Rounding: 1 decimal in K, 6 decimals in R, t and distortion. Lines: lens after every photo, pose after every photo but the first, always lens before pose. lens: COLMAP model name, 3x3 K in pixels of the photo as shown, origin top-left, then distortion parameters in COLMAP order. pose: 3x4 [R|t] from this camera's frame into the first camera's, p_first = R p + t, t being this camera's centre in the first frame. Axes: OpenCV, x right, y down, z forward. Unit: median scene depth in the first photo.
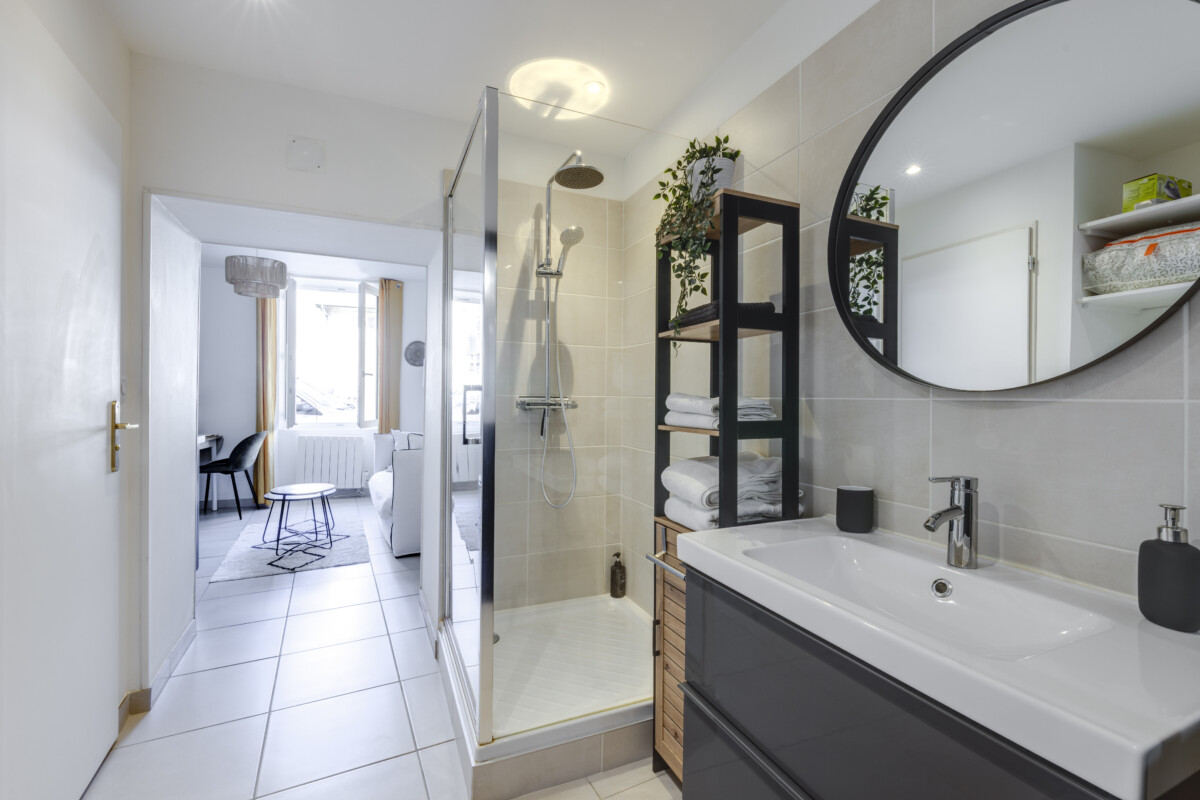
lens RADIAL K [[515.3, 0, 607.3], [0, 515.3, 396.1], [0, 0, 1]] dist [0.000872, 0.000426]
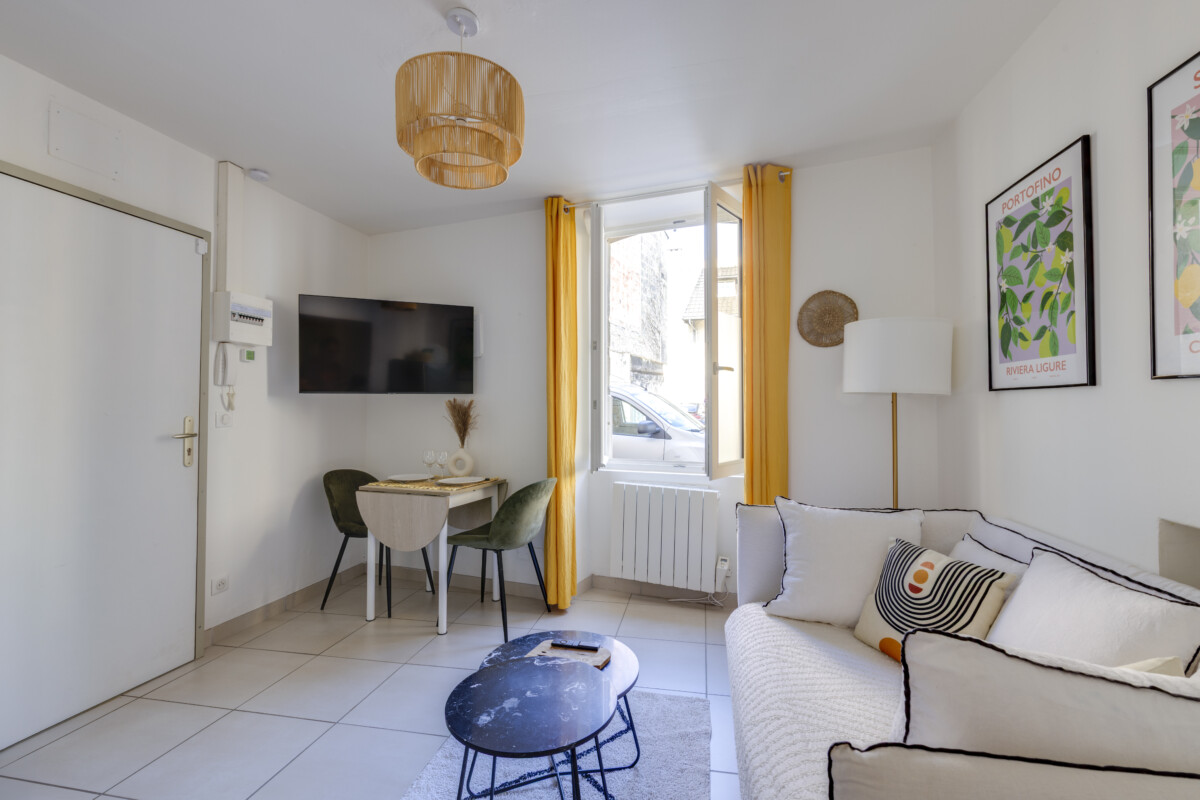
lens RADIAL K [[515.3, 0, 607.3], [0, 515.3, 396.1], [0, 0, 1]] dist [0.000872, 0.000426]
pose [[0.778532, -0.023543, -0.627163, -0.372847], [0.004852, 0.999492, -0.031496, -0.001856], [0.627586, 0.021478, 0.778251, 0.840055]]
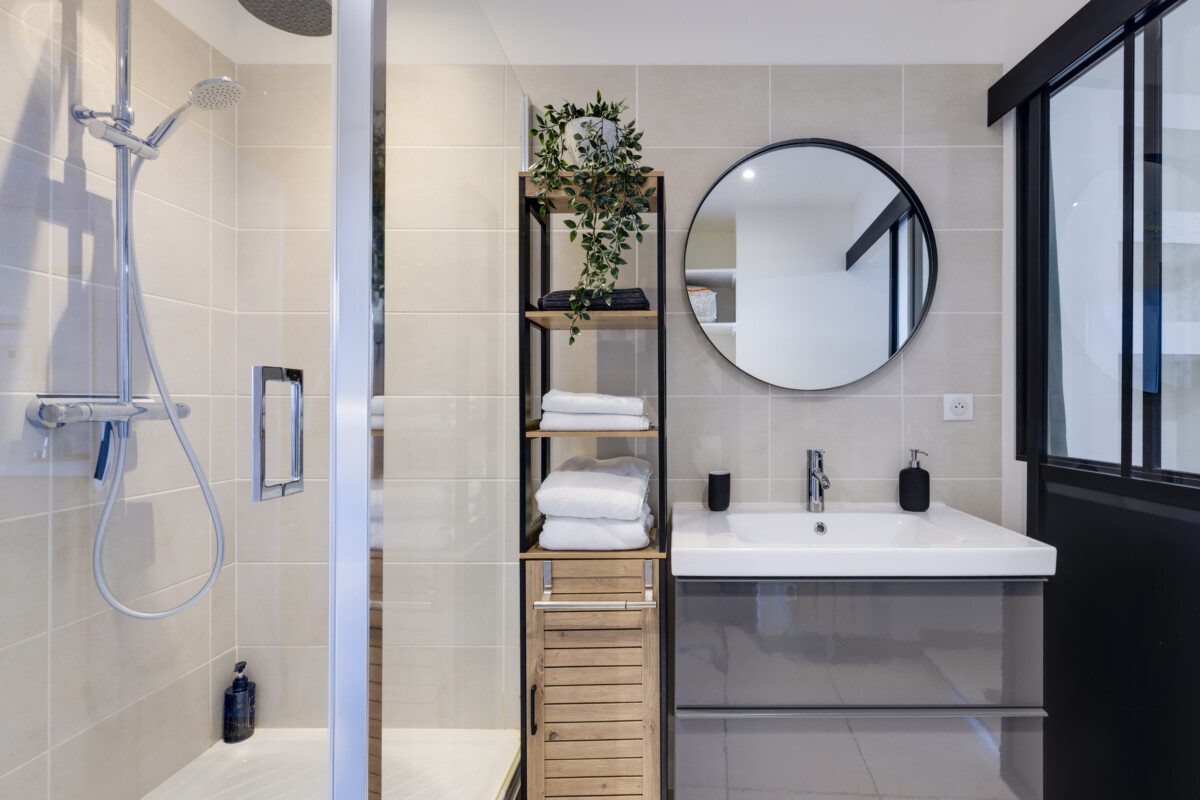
lens RADIAL K [[595.8, 0, 600.0], [0, 595.8, 400.0], [0, 0, 1]] dist [-0.002029, -0.000290]
pose [[0.397512, -0.006449, 0.917574, -0.306951], [0.002476, 0.999979, 0.005955, 0.002035], [-0.917593, -0.000096, 0.397520, 0.253543]]
